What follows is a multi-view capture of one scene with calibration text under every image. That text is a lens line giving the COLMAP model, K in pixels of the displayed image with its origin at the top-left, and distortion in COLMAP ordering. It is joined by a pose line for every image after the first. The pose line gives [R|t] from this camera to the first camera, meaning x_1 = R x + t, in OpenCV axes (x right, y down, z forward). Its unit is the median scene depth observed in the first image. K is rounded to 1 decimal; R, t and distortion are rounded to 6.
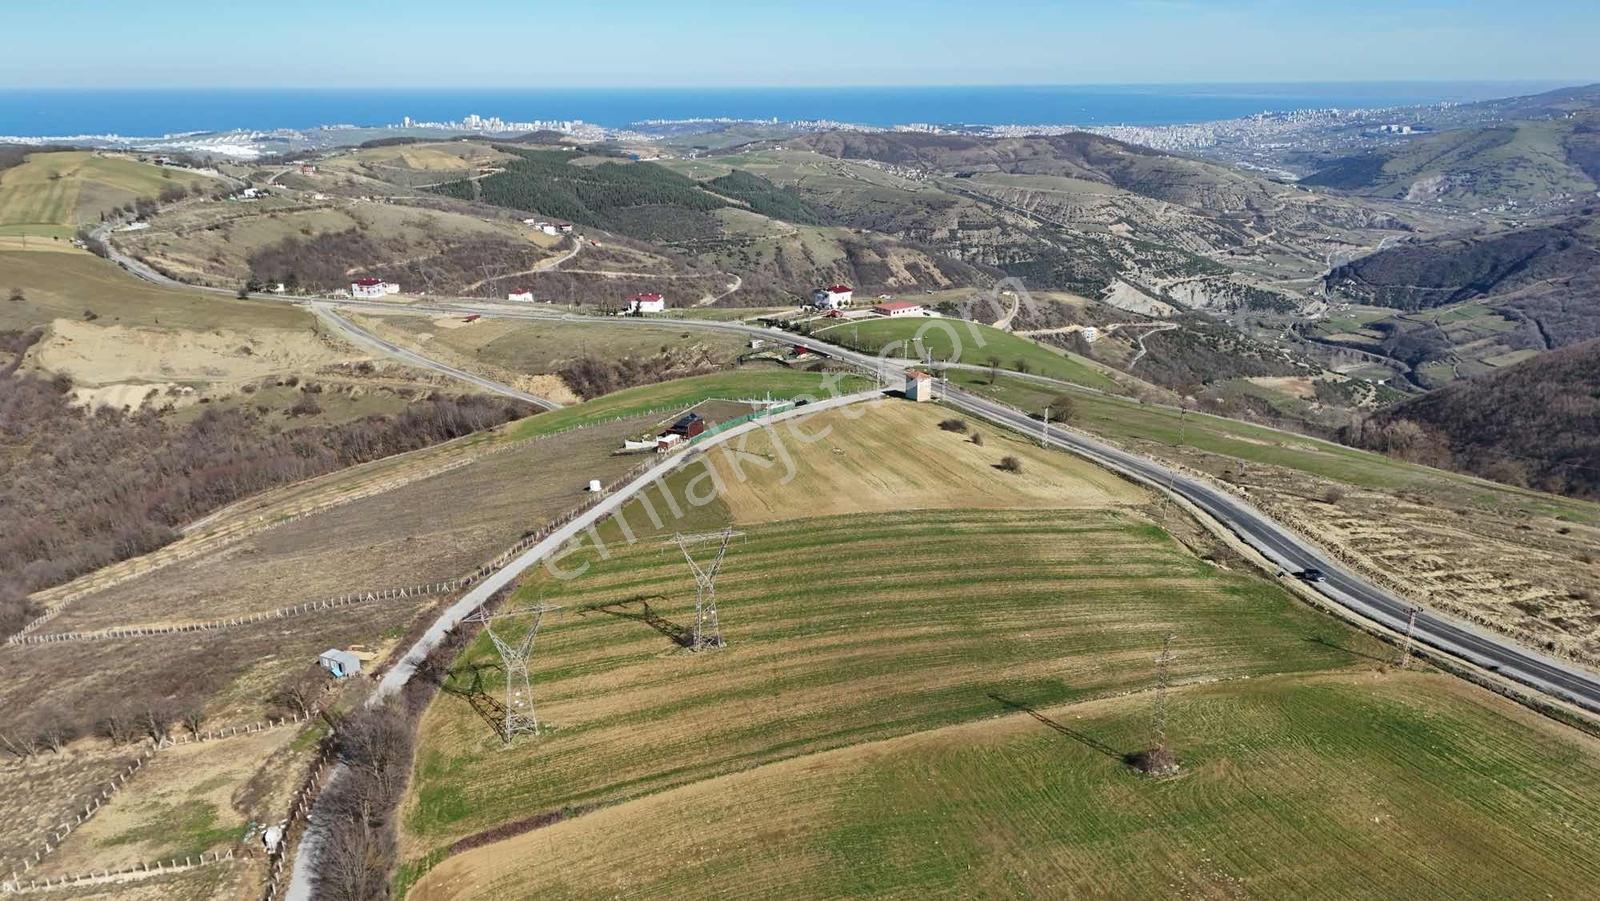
lens RADIAL K [[1167.1, 0, 796.0], [0, 1167.1, 455.6], [0, 0, 1]] dist [0.077559, -0.074686]
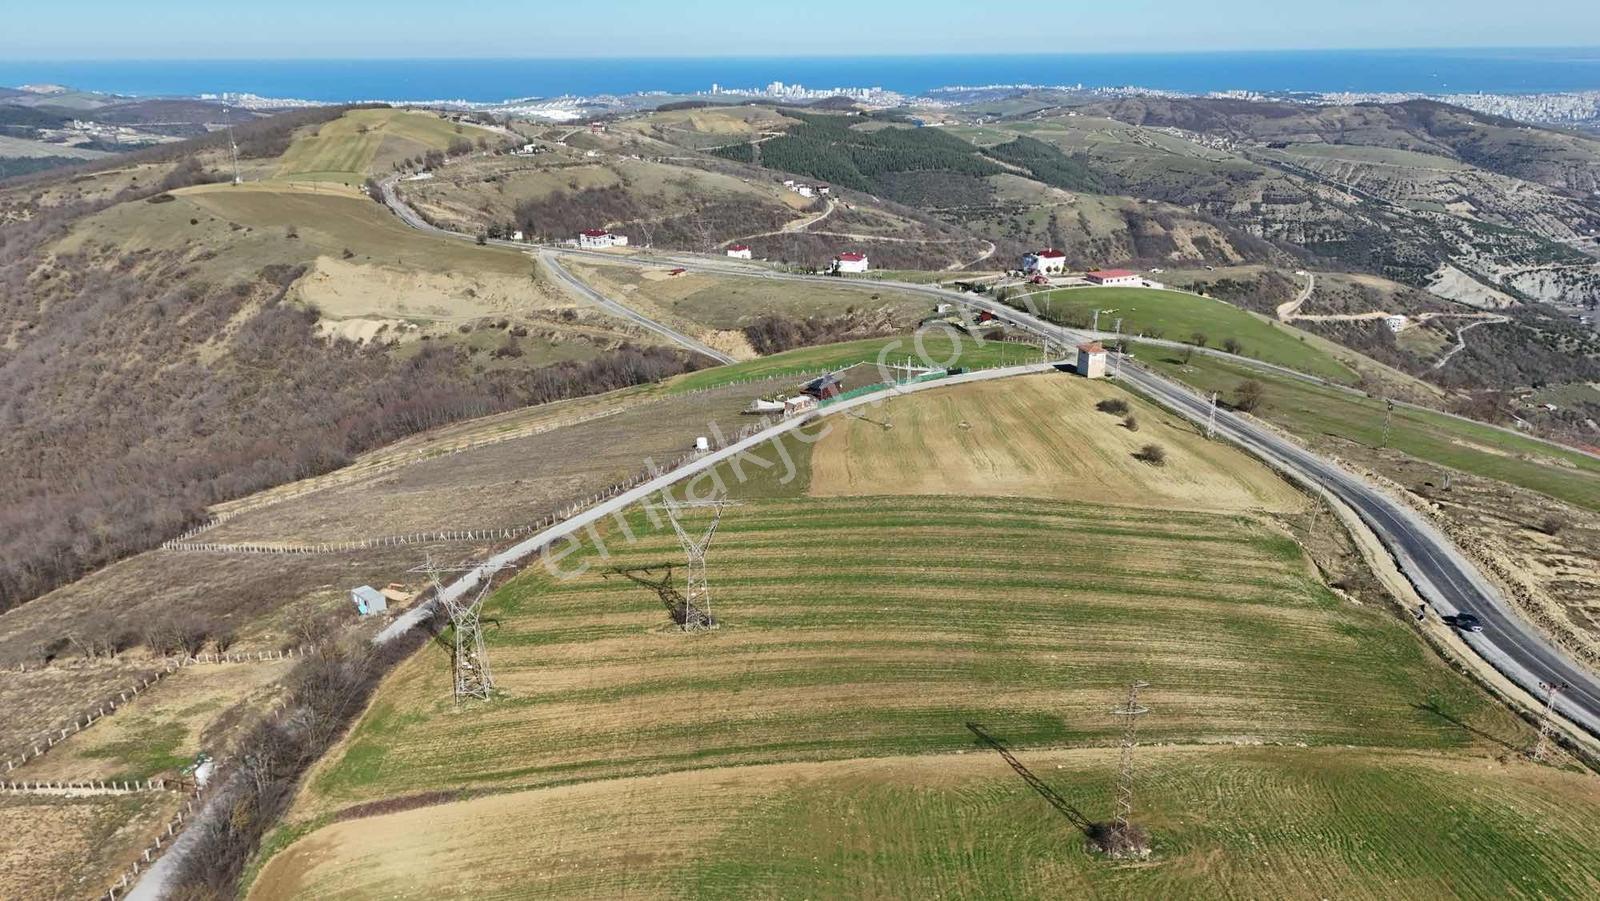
lens RADIAL K [[1167.1, 0, 796.0], [0, 1167.1, 455.6], [0, 0, 1]] dist [0.077559, -0.074686]
pose [[0.970279, 0.078057, -0.229052, 0.063099], [-0.072291, 0.996822, 0.033470, -0.000712], [0.230937, -0.015917, 0.972839, 0.049526]]
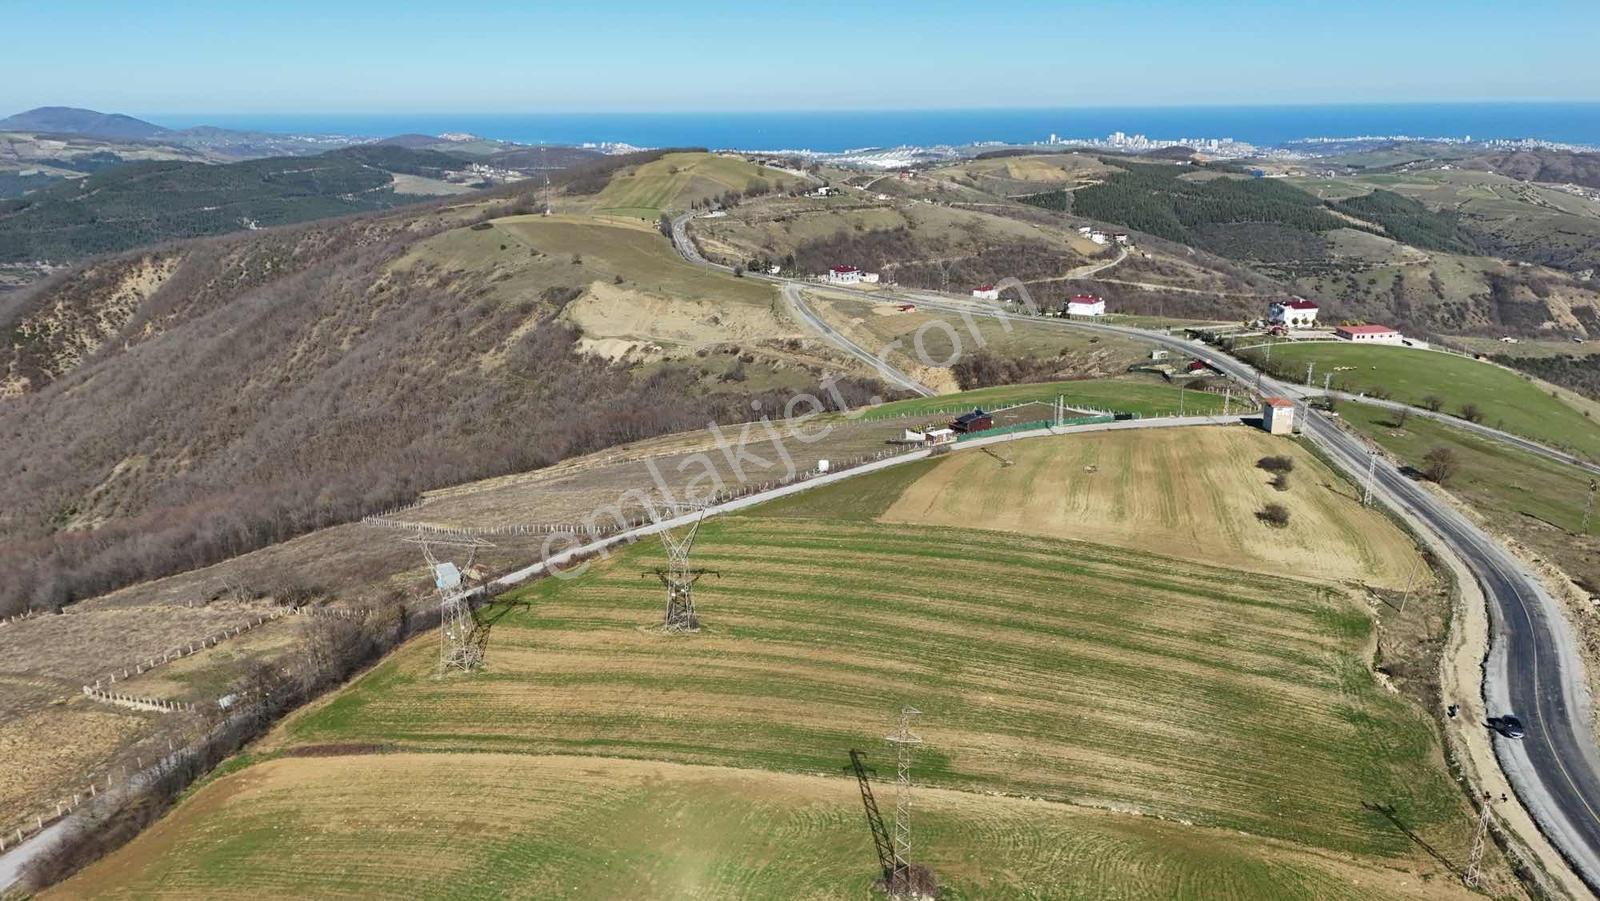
lens RADIAL K [[1167.1, 0, 796.0], [0, 1167.1, 455.6], [0, 0, 1]] dist [0.077559, -0.074686]
pose [[0.867285, 0.143611, -0.476646, 0.135887], [-0.150537, 0.988316, 0.023865, -0.000952], [0.474505, 0.051055, 0.878771, 0.080809]]
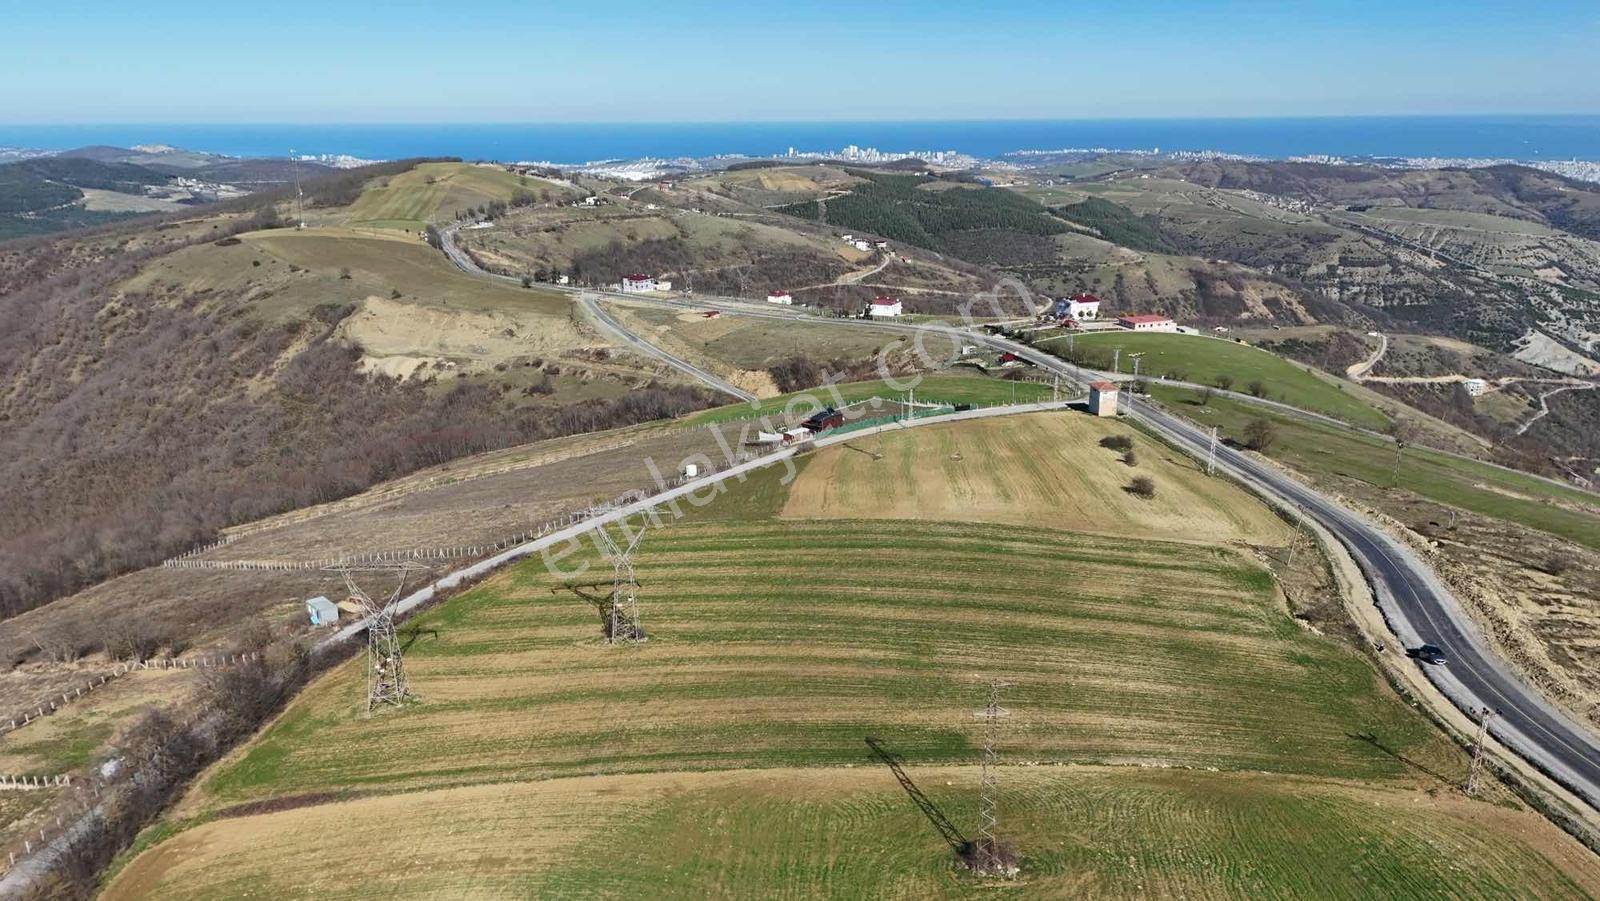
lens RADIAL K [[1167.1, 0, 796.0], [0, 1167.1, 455.6], [0, 0, 1]] dist [0.077559, -0.074686]
pose [[0.953061, 0.086144, -0.290266, 0.093858], [-0.093316, 0.995577, -0.010930, 0.008482], [0.288040, 0.037504, 0.956884, 0.066628]]
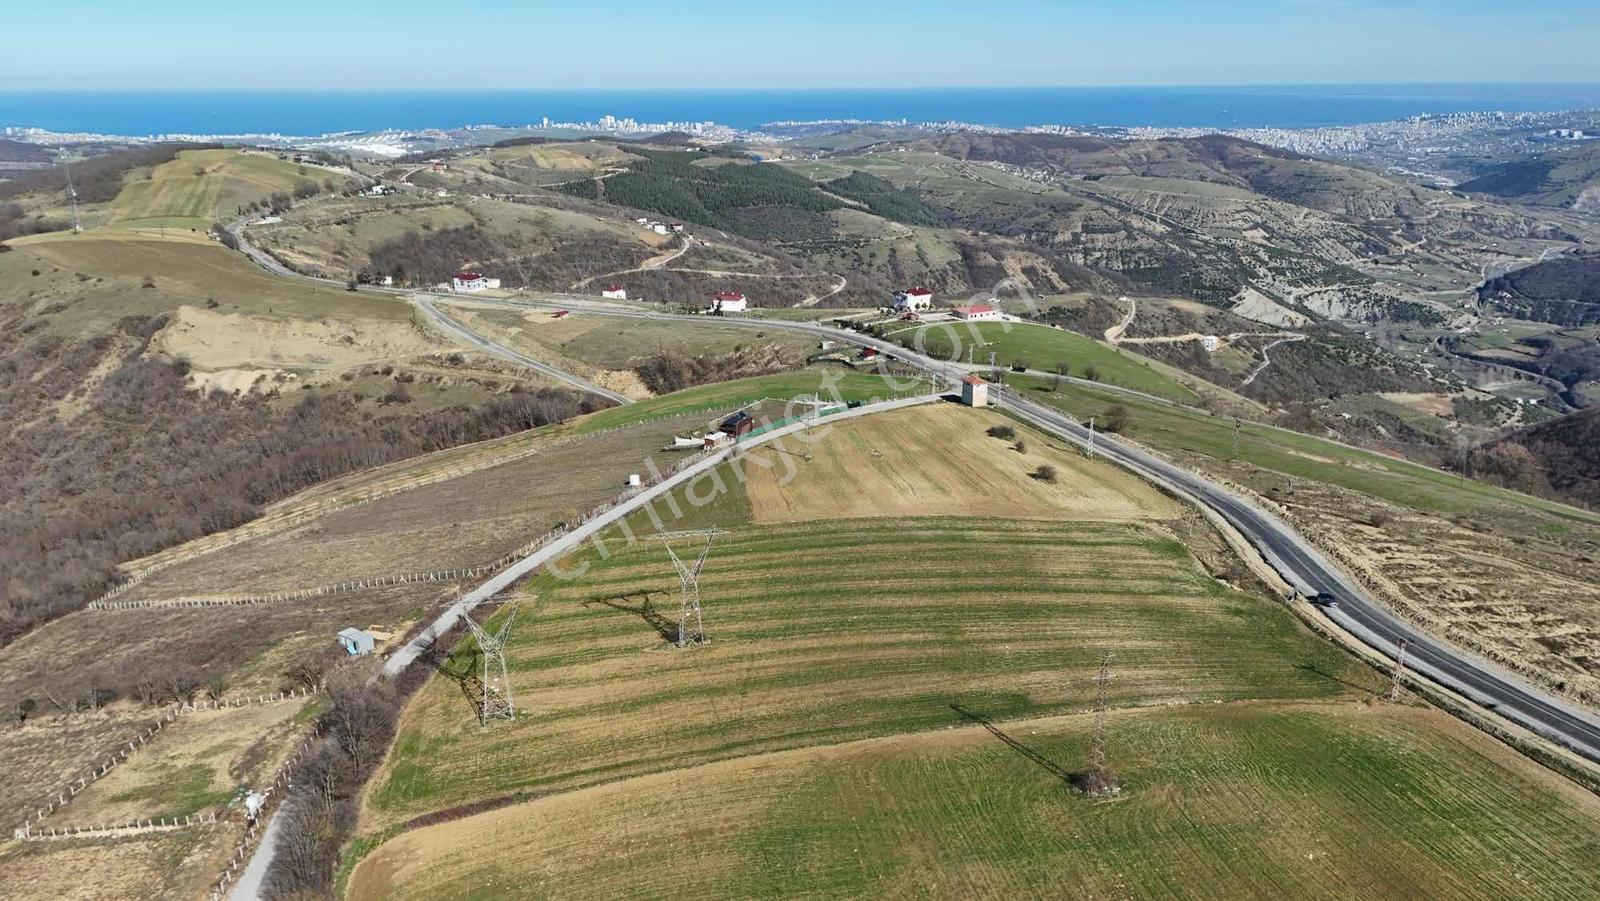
lens RADIAL K [[1165.7, 0, 796.1], [0, 1165.7, 457.1], [0, 0, 1]] dist [0.081799, -0.078209]
pose [[0.994339, 0.033664, -0.100776, 0.036415], [-0.033638, 0.999432, 0.001959, -0.000600], [0.100785, 0.001442, 0.994907, 0.001874]]
